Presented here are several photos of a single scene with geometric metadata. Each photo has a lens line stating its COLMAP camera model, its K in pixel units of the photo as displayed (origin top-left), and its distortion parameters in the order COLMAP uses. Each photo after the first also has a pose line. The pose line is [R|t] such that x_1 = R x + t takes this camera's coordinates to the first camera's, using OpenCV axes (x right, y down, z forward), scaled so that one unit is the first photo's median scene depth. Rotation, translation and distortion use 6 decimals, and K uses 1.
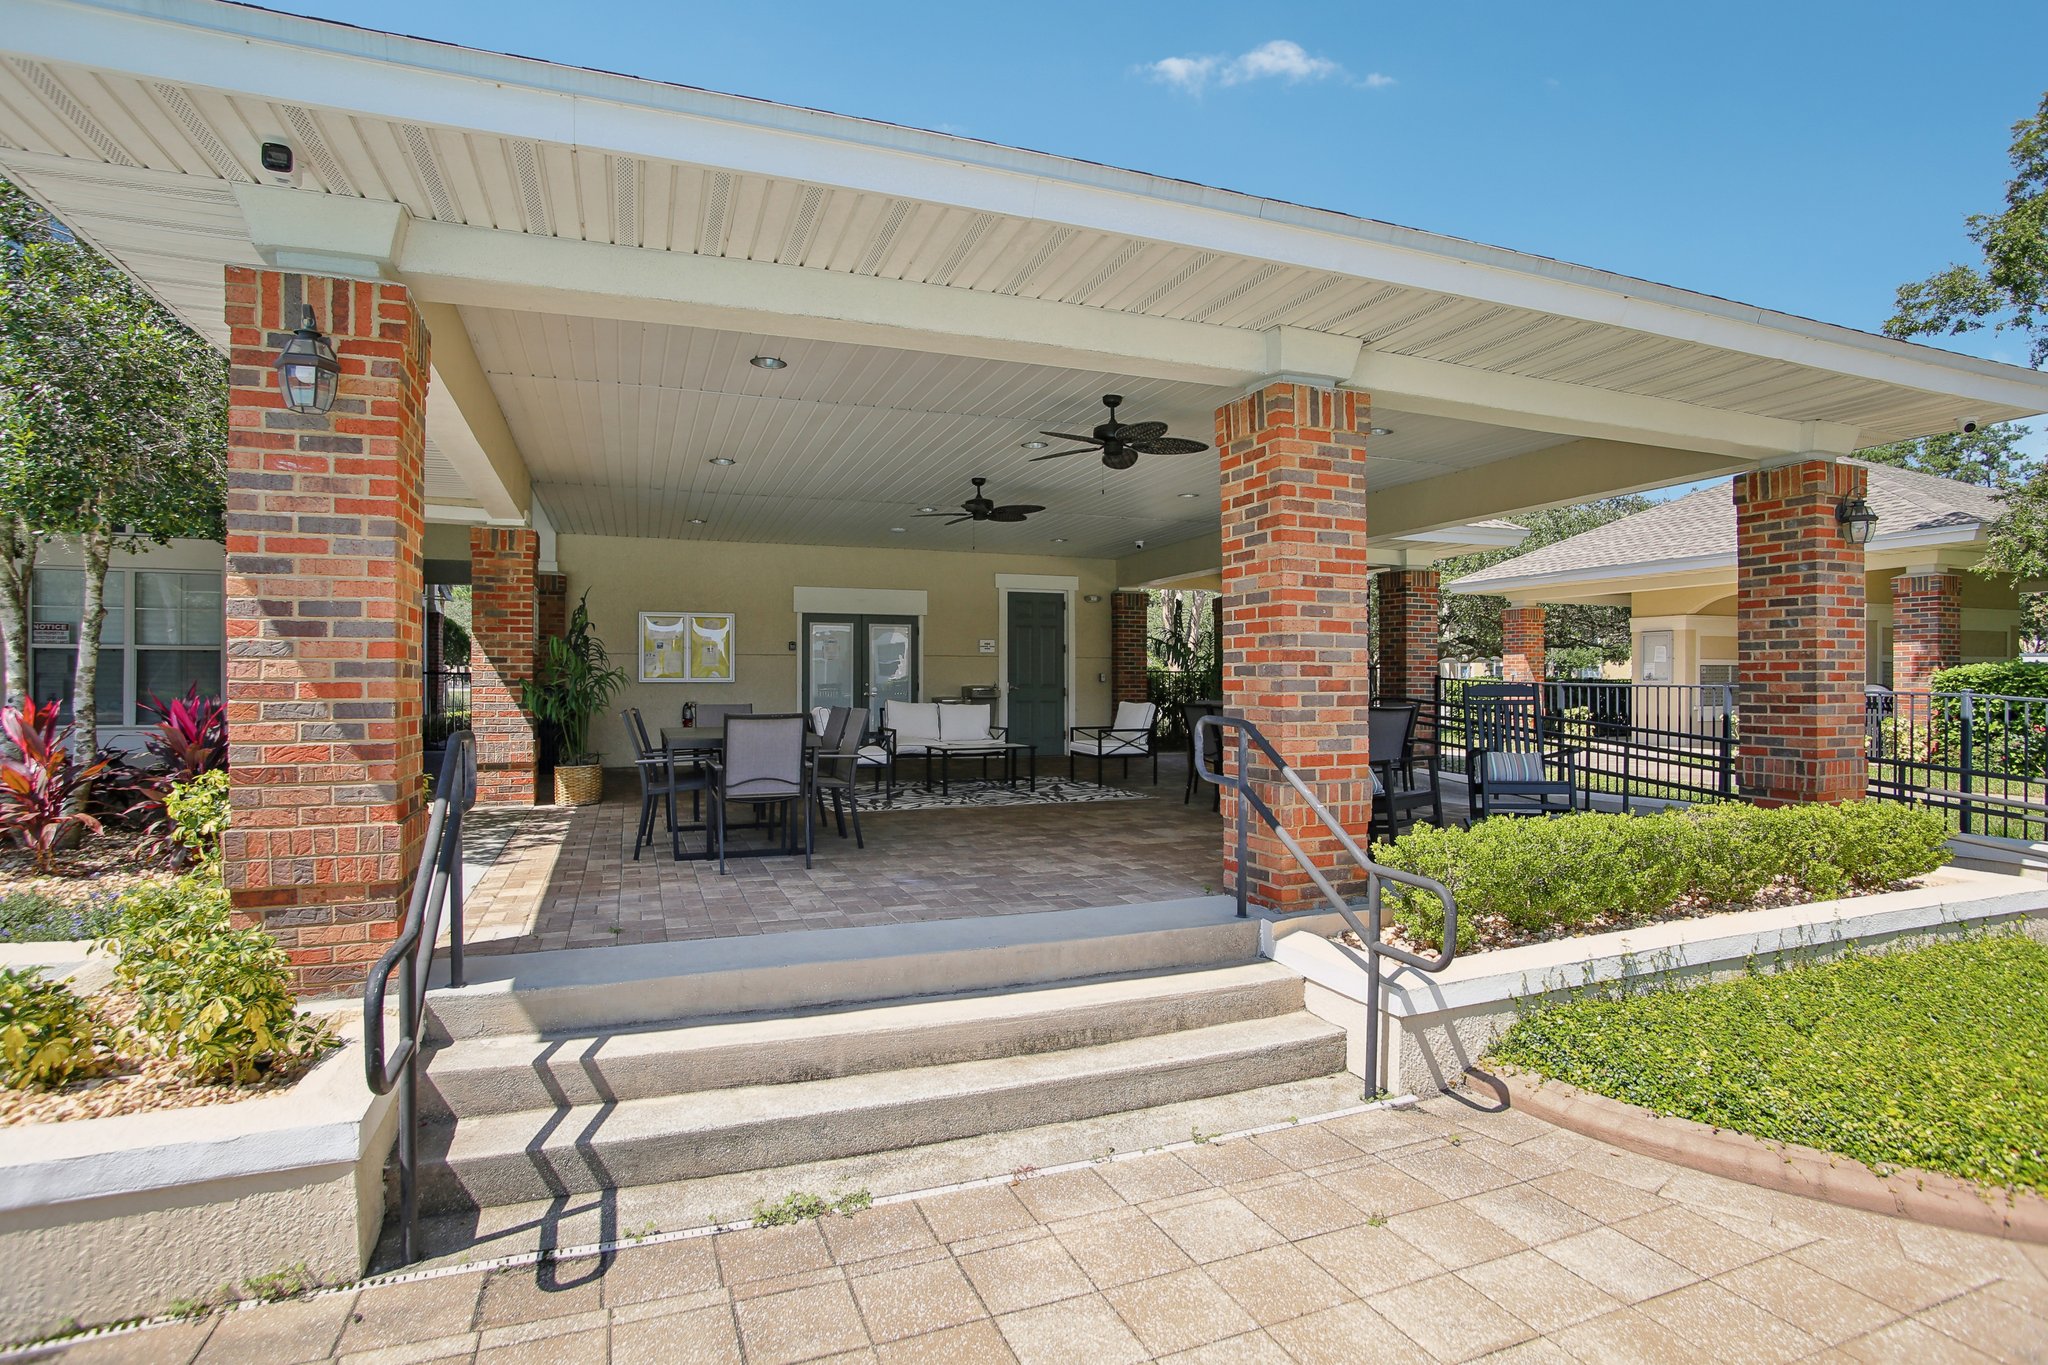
lens RADIAL K [[1027.7, 0, 1025.1], [0, 1027.7, 689.3], [0, 0, 1]] dist [-0.072458, 0.028356]
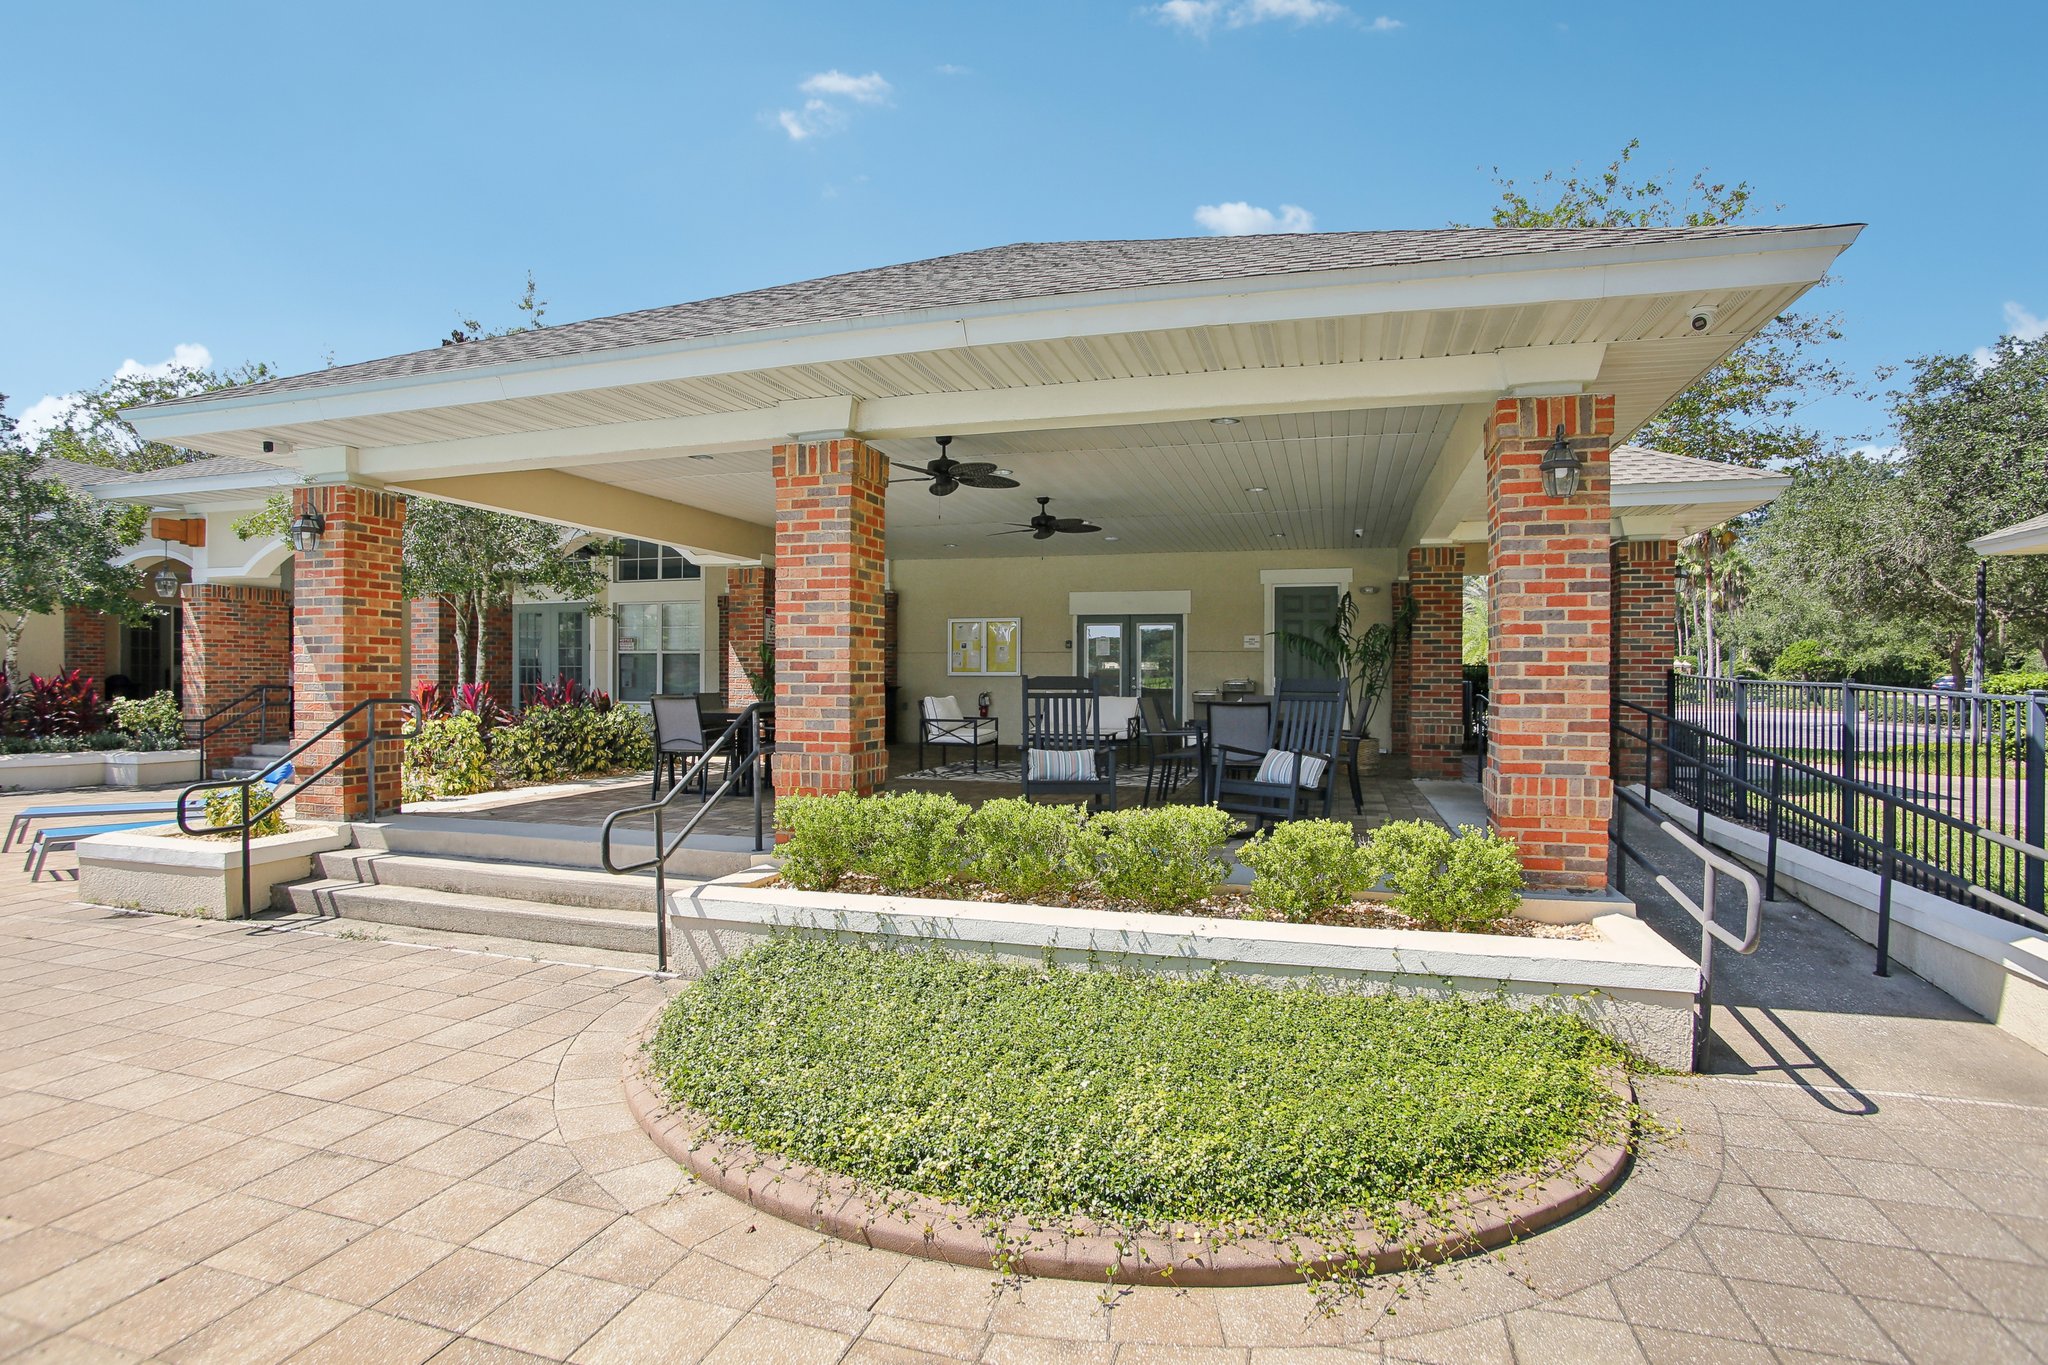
lens RADIAL K [[1027.7, 0, 1008.7], [0, 1027.7, 691.1], [0, 0, 1]] dist [-0.072458, 0.028356]
pose [[0.785972, 0.011740, -0.618151, 1.274140], [-0.007685, 0.999928, 0.009220, -0.000659], [0.618215, -0.002497, 0.786005, 0.151175]]
